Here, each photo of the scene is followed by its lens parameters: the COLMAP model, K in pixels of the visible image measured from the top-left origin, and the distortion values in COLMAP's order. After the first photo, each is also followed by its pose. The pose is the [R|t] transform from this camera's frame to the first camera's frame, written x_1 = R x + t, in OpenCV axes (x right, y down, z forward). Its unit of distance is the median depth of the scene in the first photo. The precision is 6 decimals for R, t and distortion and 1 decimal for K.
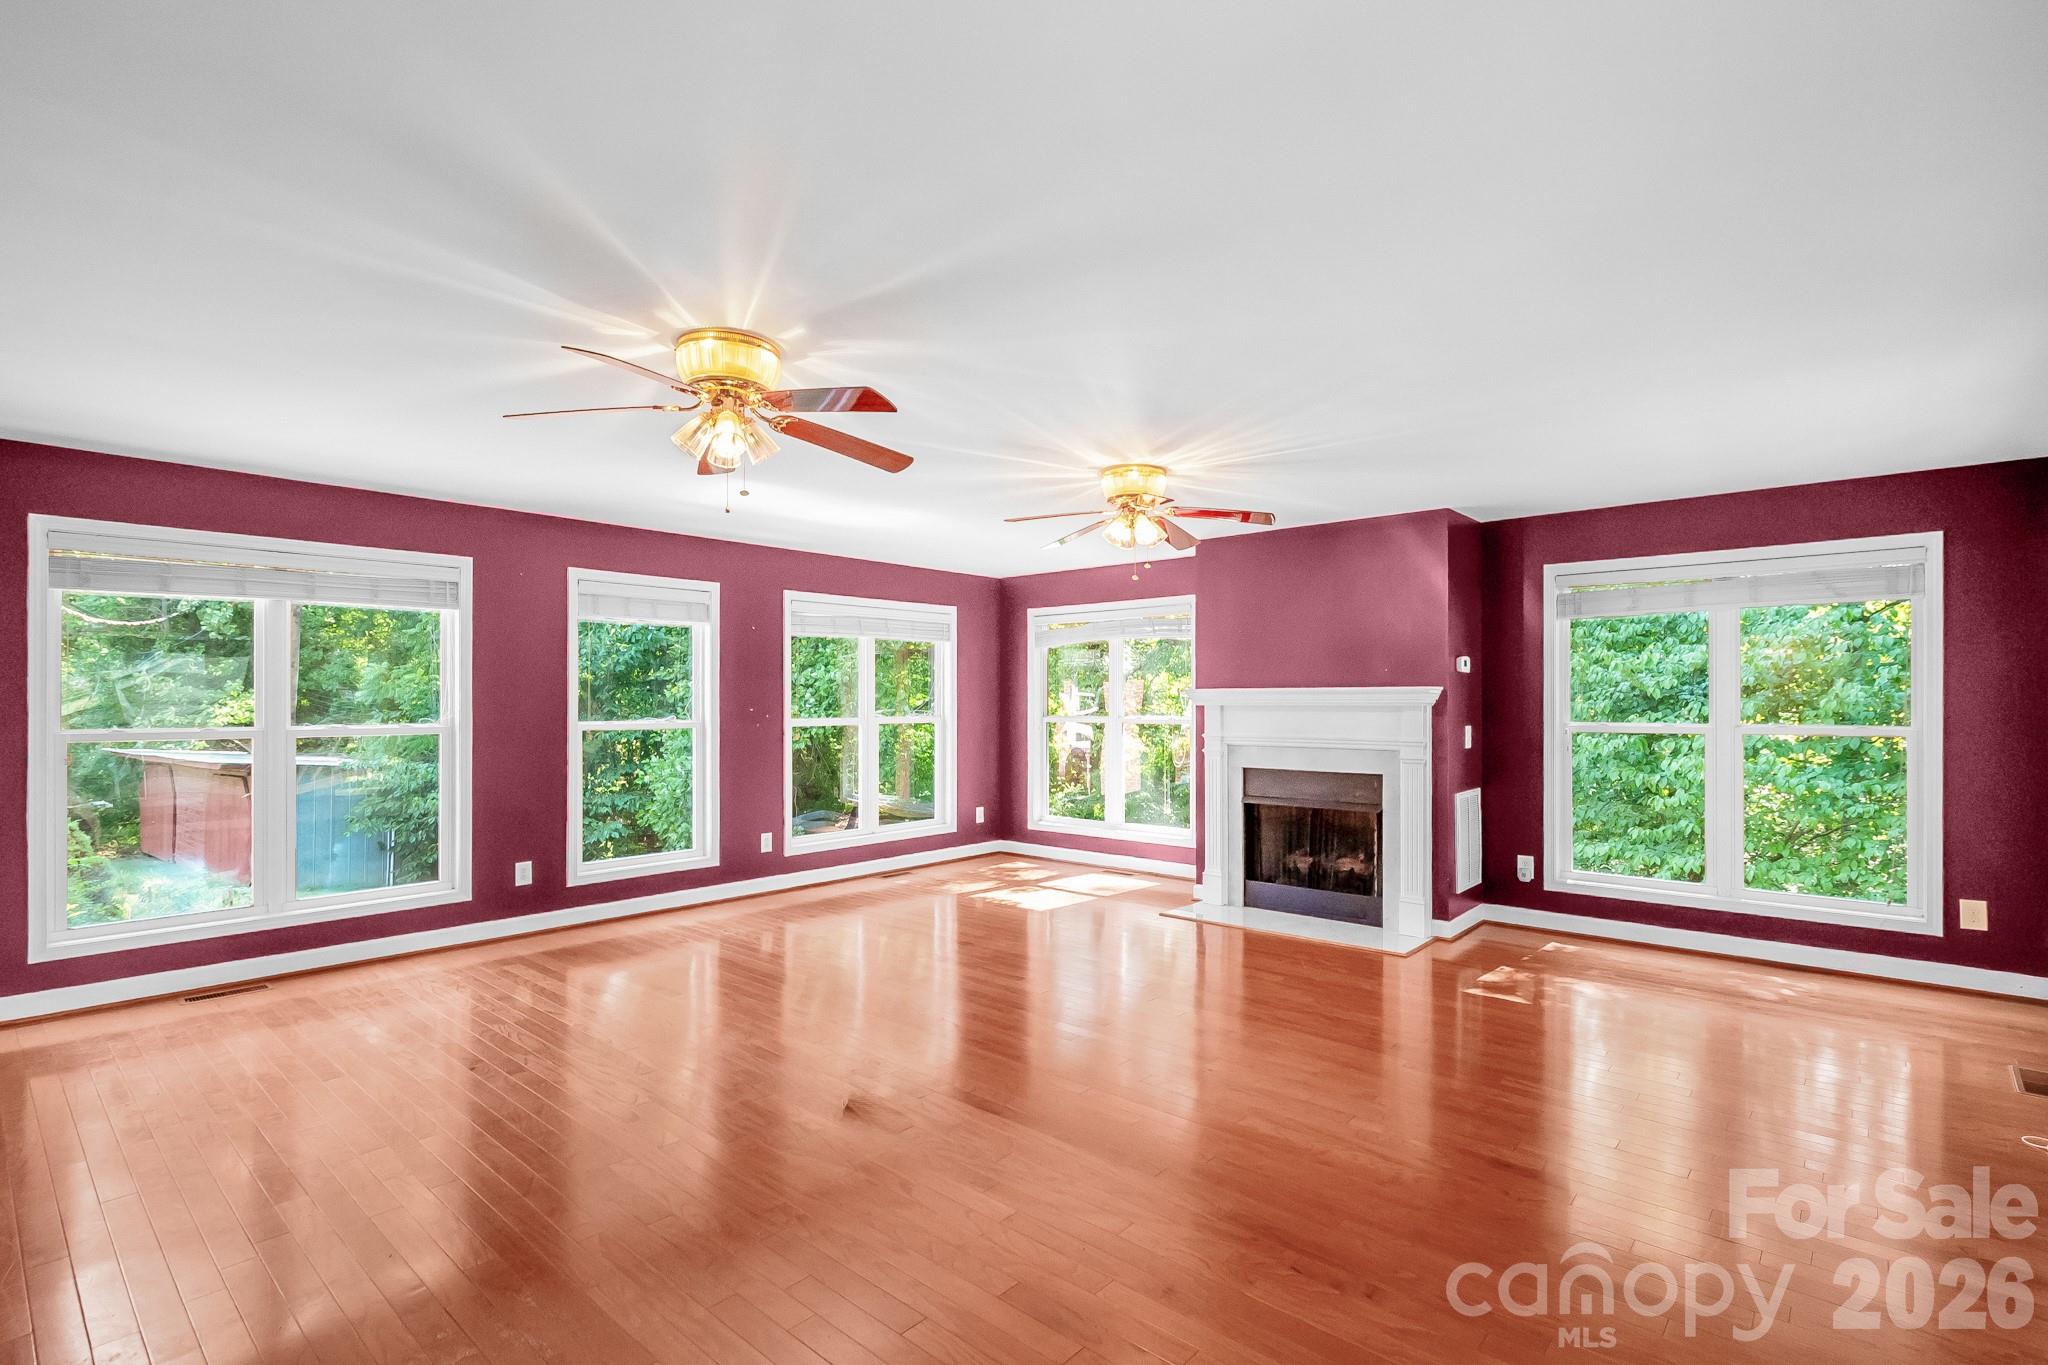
lens RADIAL K [[952.7, 0, 1081.4], [0, 952.7, 690.4], [0, 0, 1]] dist [0.002412, -0.000170]
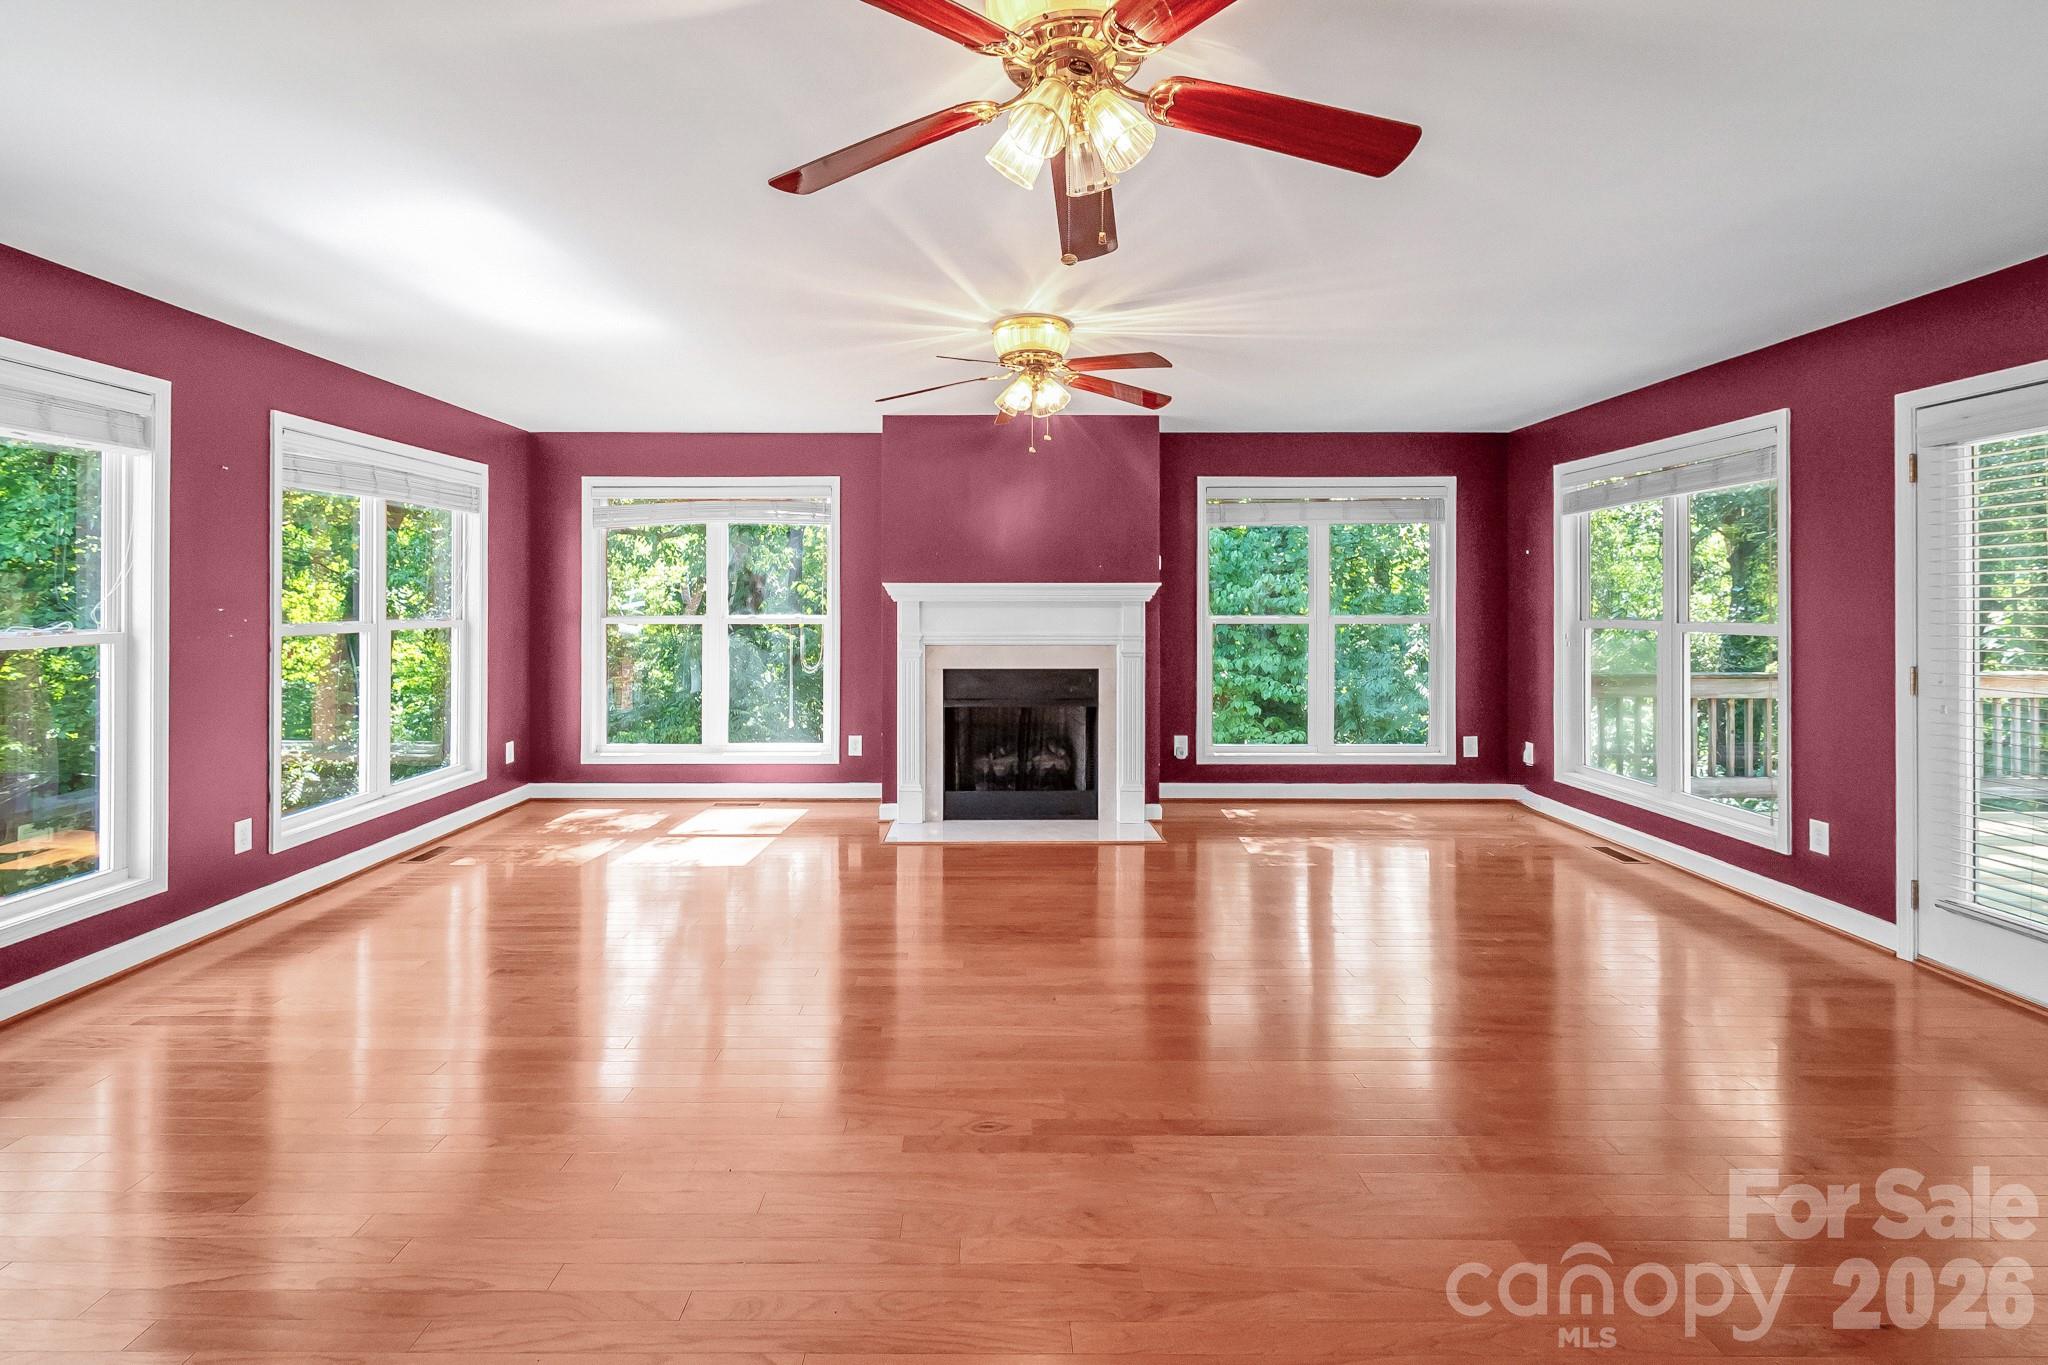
lens RADIAL K [[927.6, 0, 949.6], [0, 927.6, 592.4], [0, 0, 1]] dist [0.002468, -0.000110]
pose [[0.768140, 0.005802, 0.640256, -0.418635], [-0.007746, 0.999970, 0.000231, 0.007098], [-0.640235, -0.005137, 0.768162, 0.324640]]
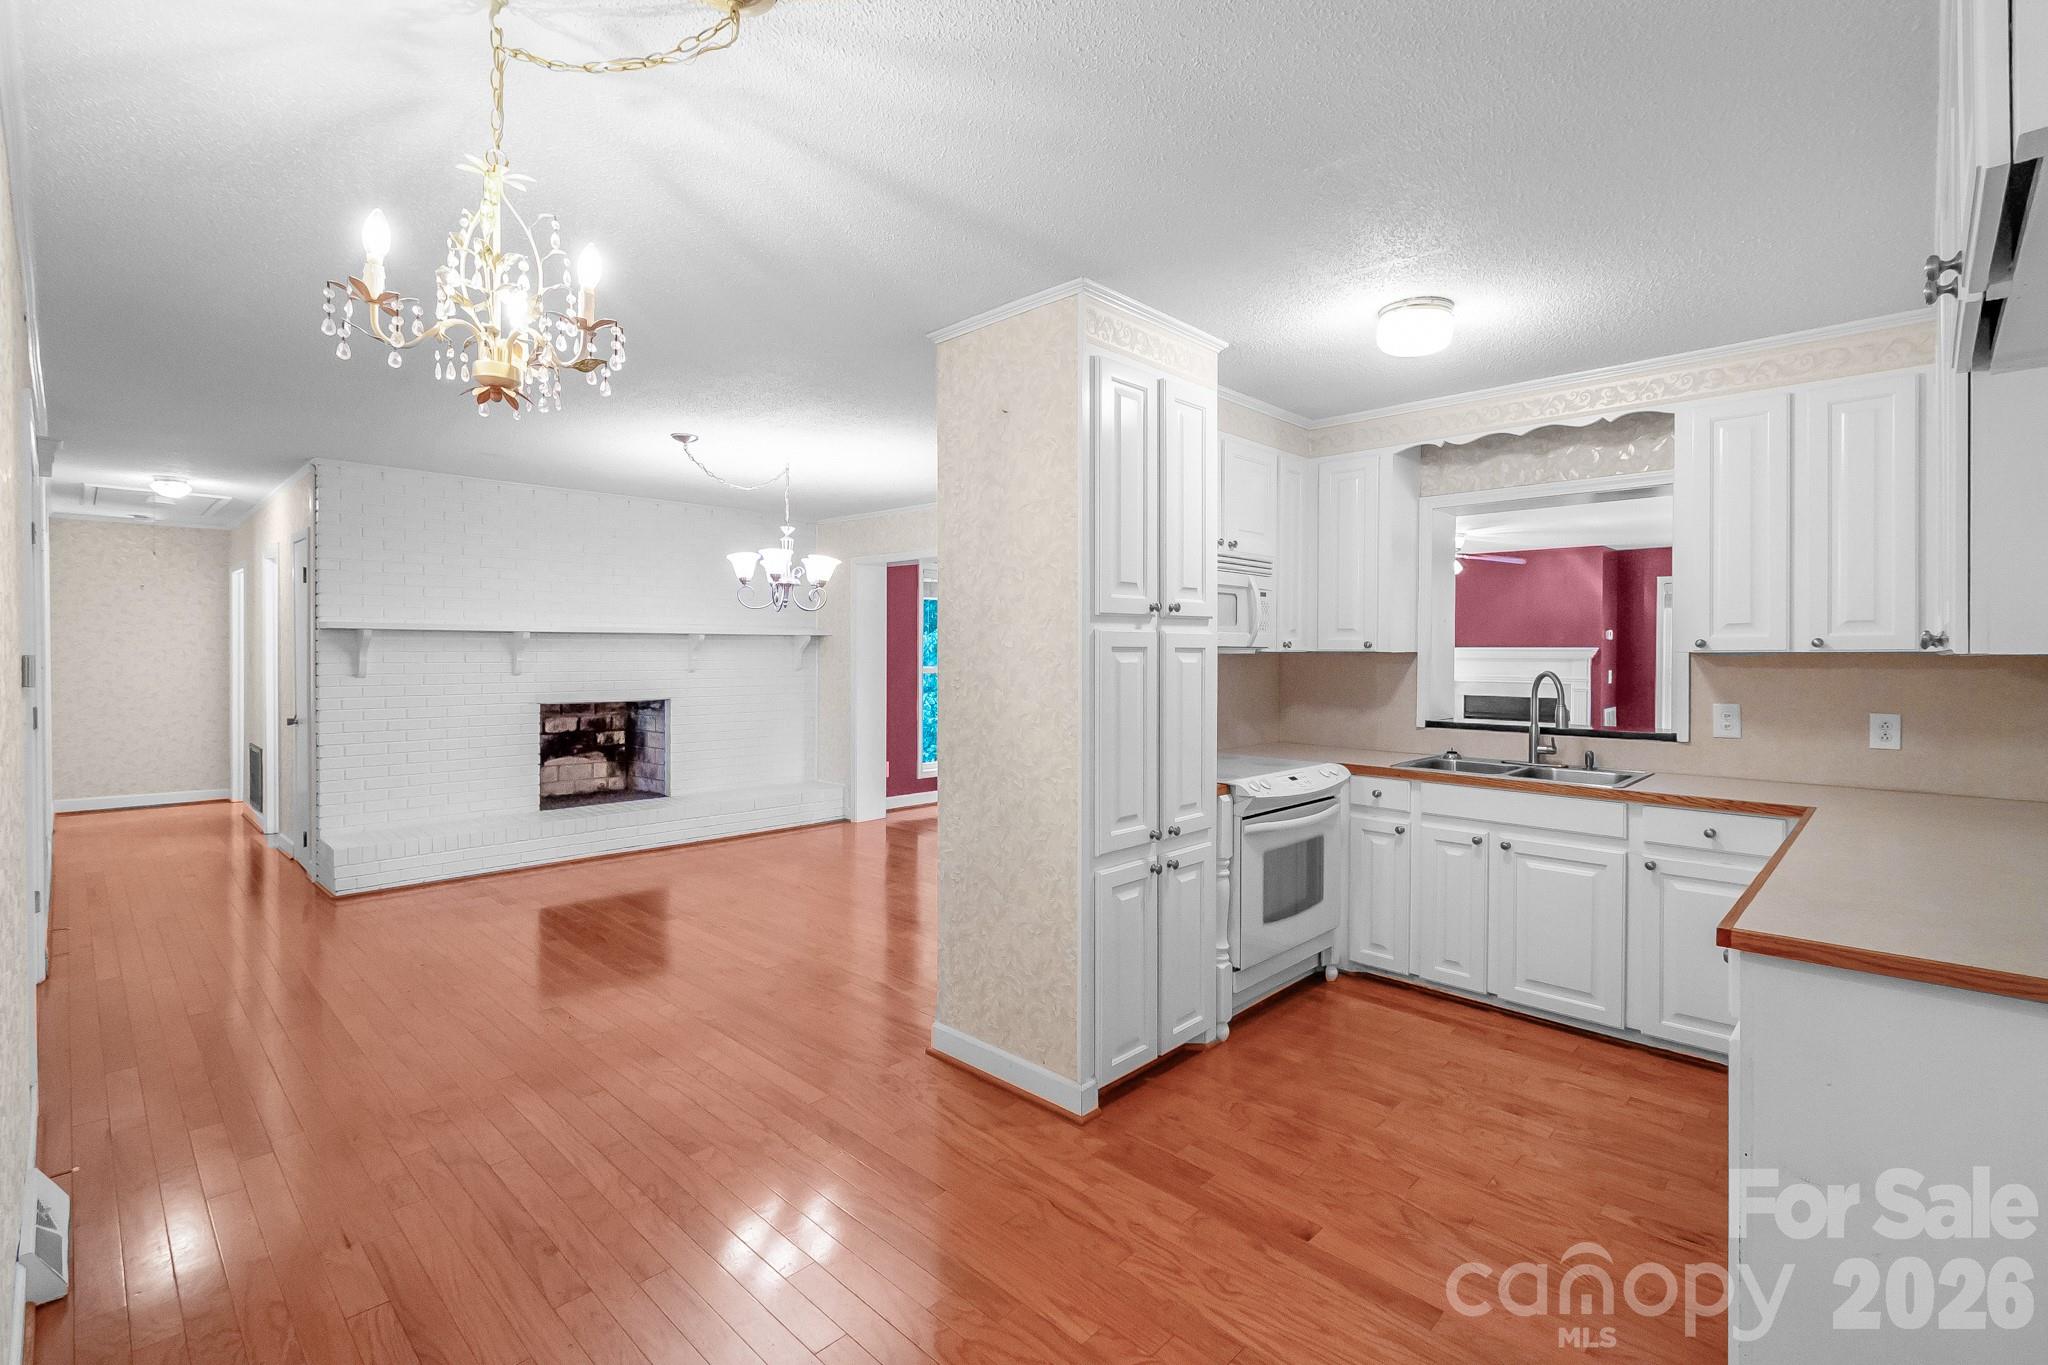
lens RADIAL K [[927.6, 0, 1061.3], [0, 927.6, 661.7], [0, 0, 1]] dist [0.002468, -0.000110]
pose [[0.998906, 0.005859, -0.046400, -0.487121], [-0.004886, 0.999766, 0.021064, -0.008384], [0.046513, -0.020814, 0.998701, -0.694099]]
